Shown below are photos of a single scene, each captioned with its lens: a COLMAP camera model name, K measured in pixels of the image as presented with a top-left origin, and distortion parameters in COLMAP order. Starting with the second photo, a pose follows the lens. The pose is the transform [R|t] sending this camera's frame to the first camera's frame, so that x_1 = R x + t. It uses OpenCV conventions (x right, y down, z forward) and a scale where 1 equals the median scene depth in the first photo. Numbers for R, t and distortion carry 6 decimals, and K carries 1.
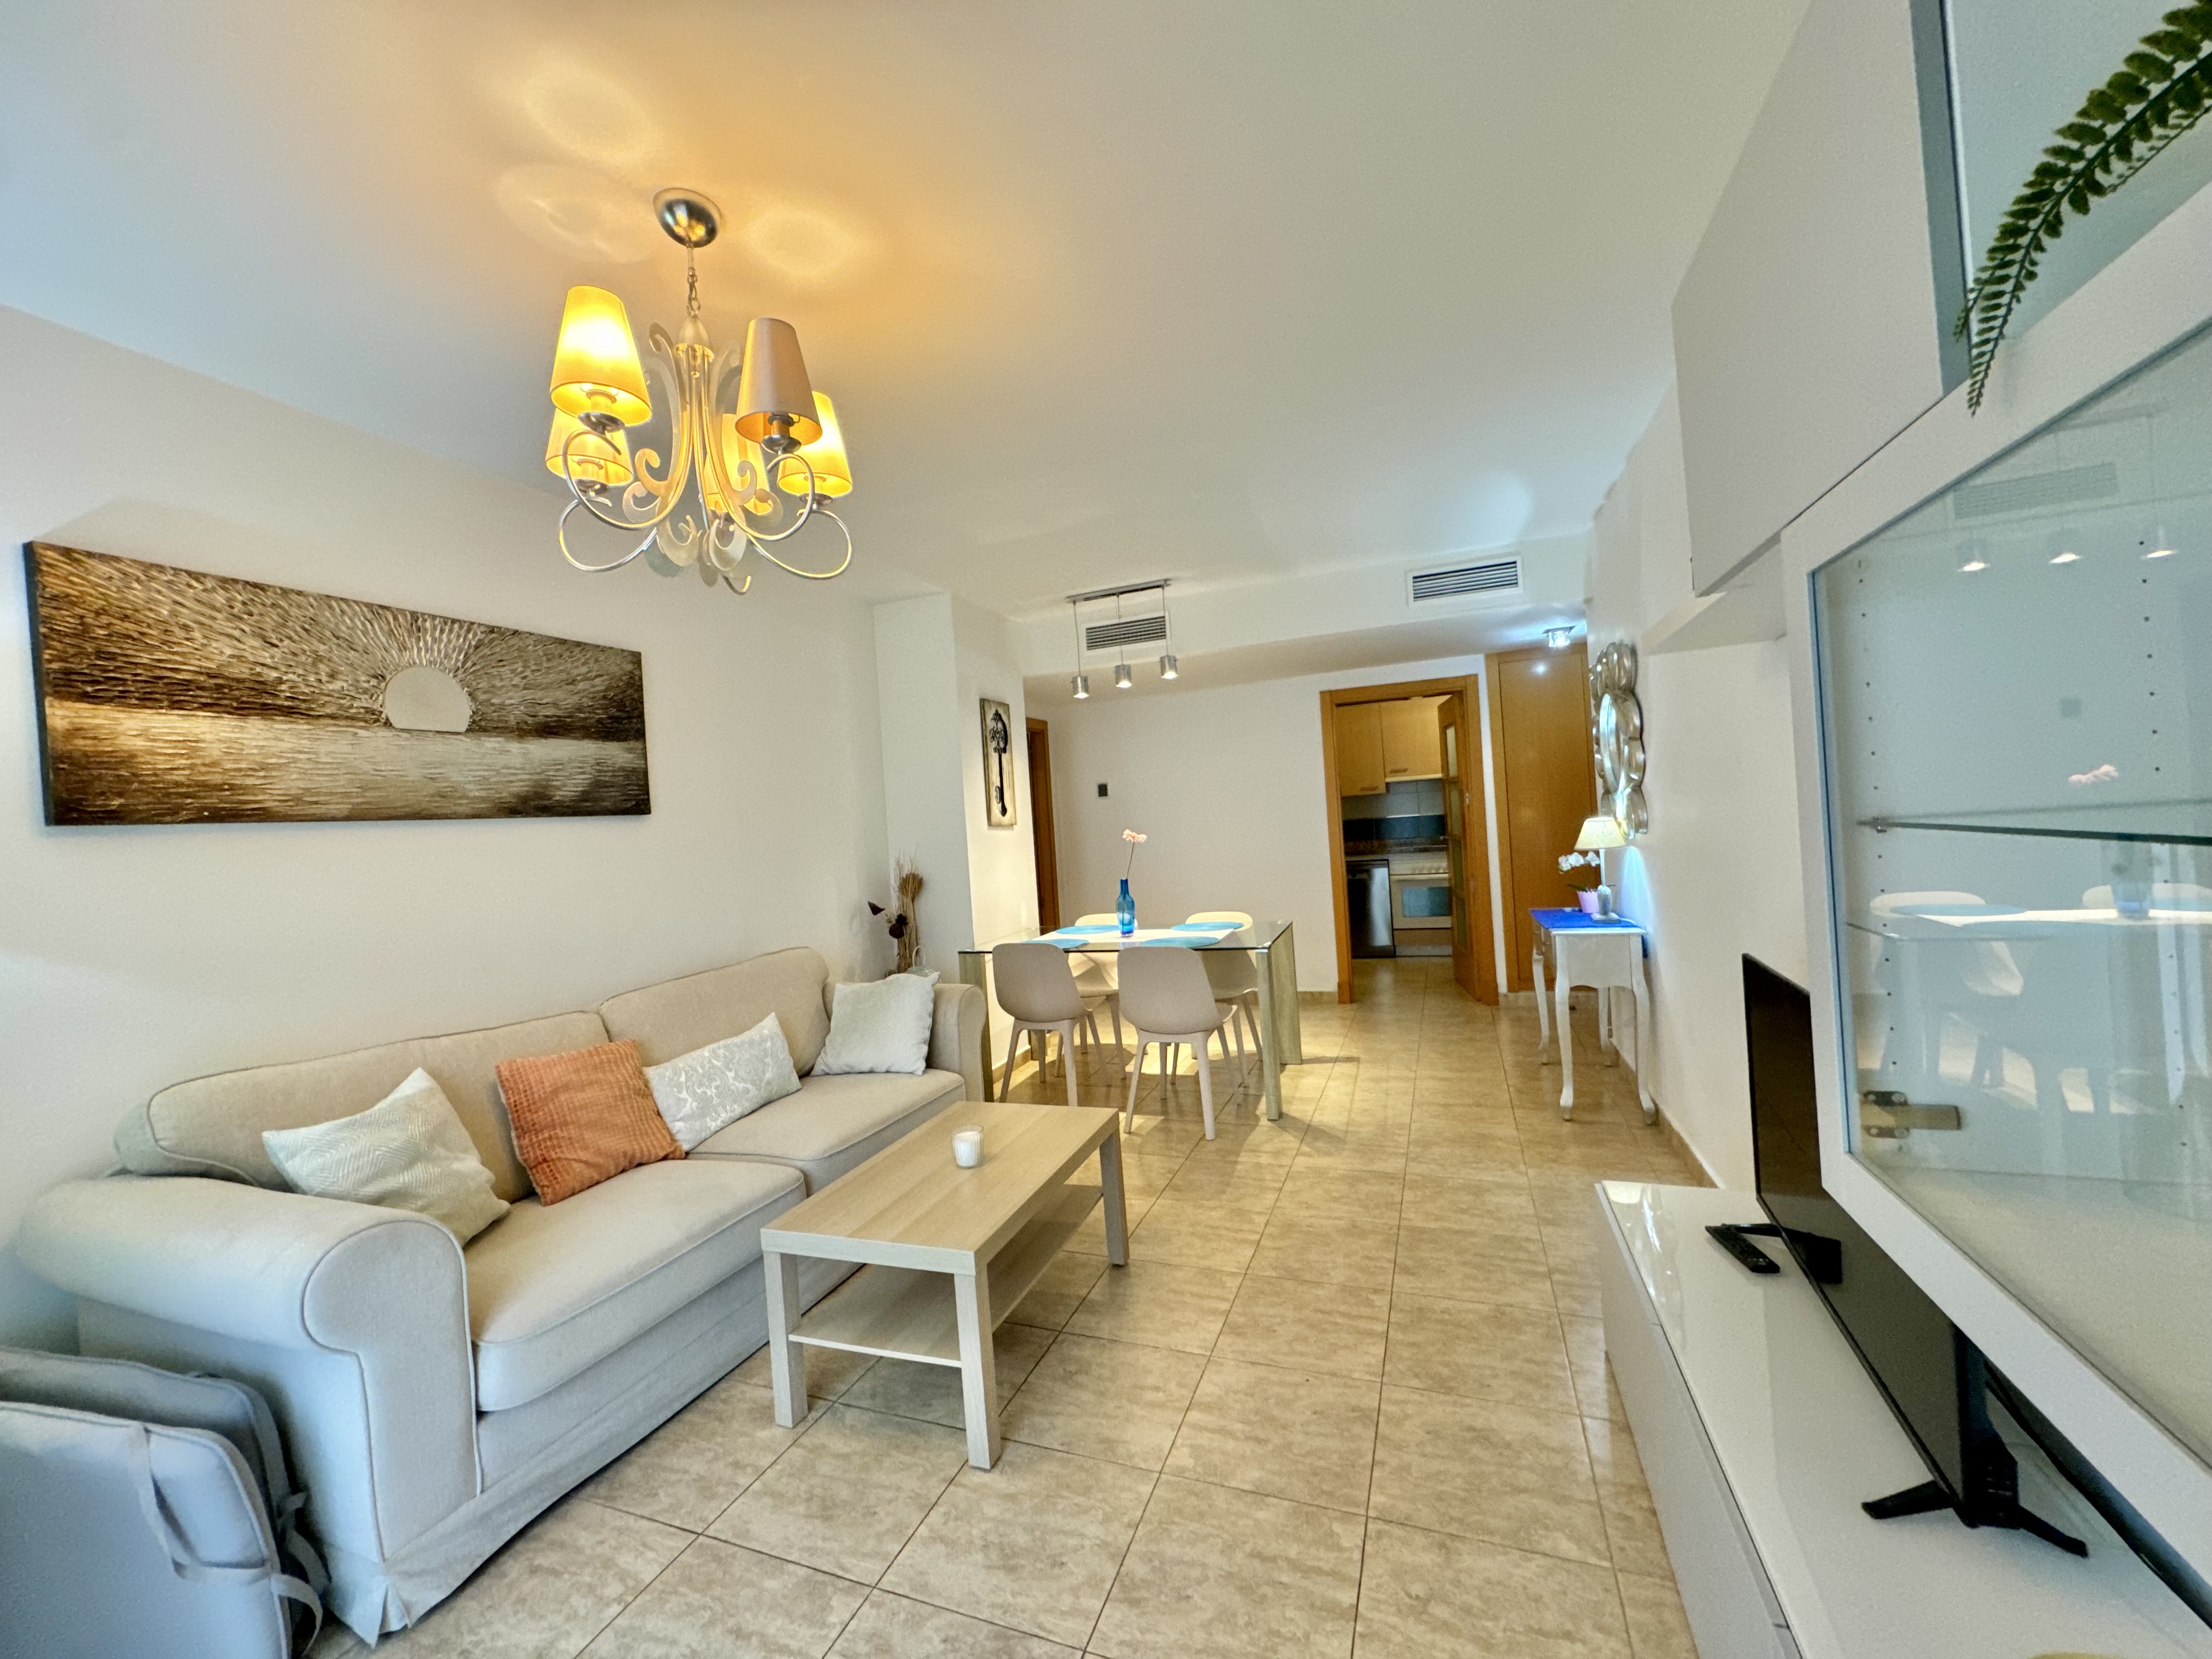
lens RADIAL K [[874.7, 0, 1101.9], [0, 874.7, 829.6], [0, 0, 1]] dist [-0.001388, 0.000392]
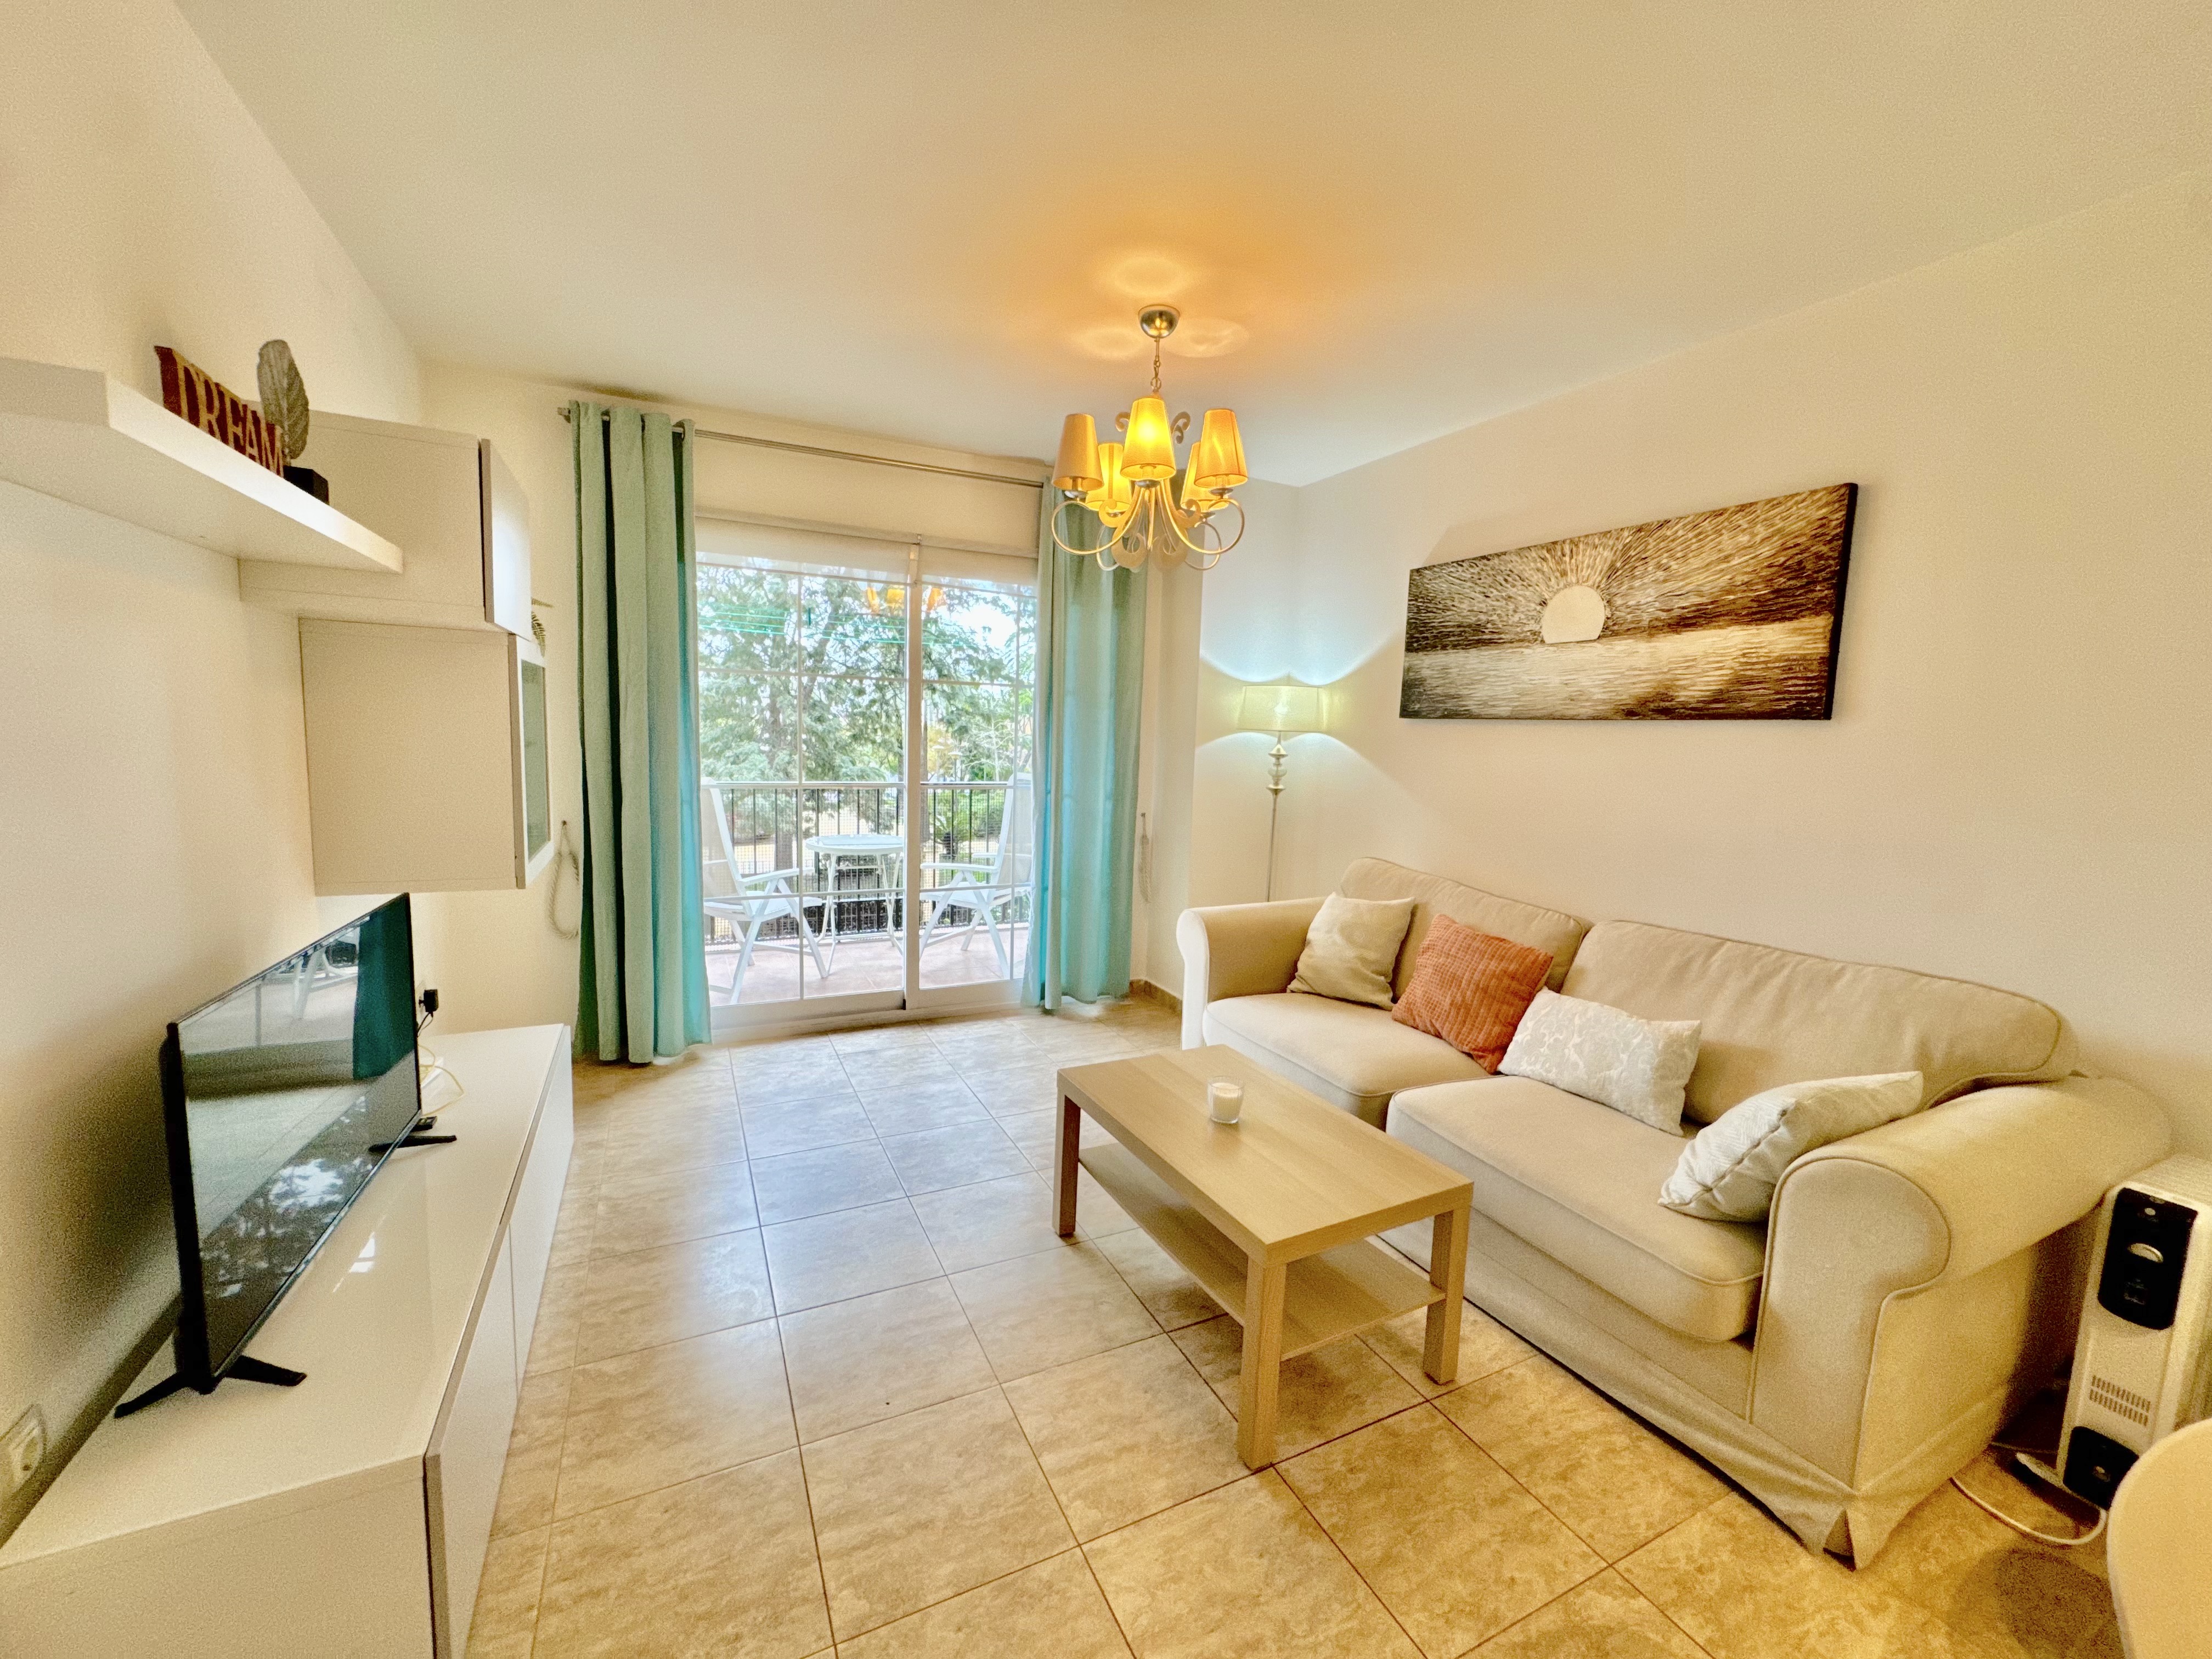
lens RADIAL K [[881.5, 0, 1101.2], [0, 881.5, 829.0], [0, 0, 1]] dist [-0.001851, 0.000386]
pose [[-0.677666, 0.126822, -0.724352, 0.525513], [0.008361, 0.986282, 0.164860, -0.067858], [0.735323, 0.105663, -0.669430, 1.365324]]
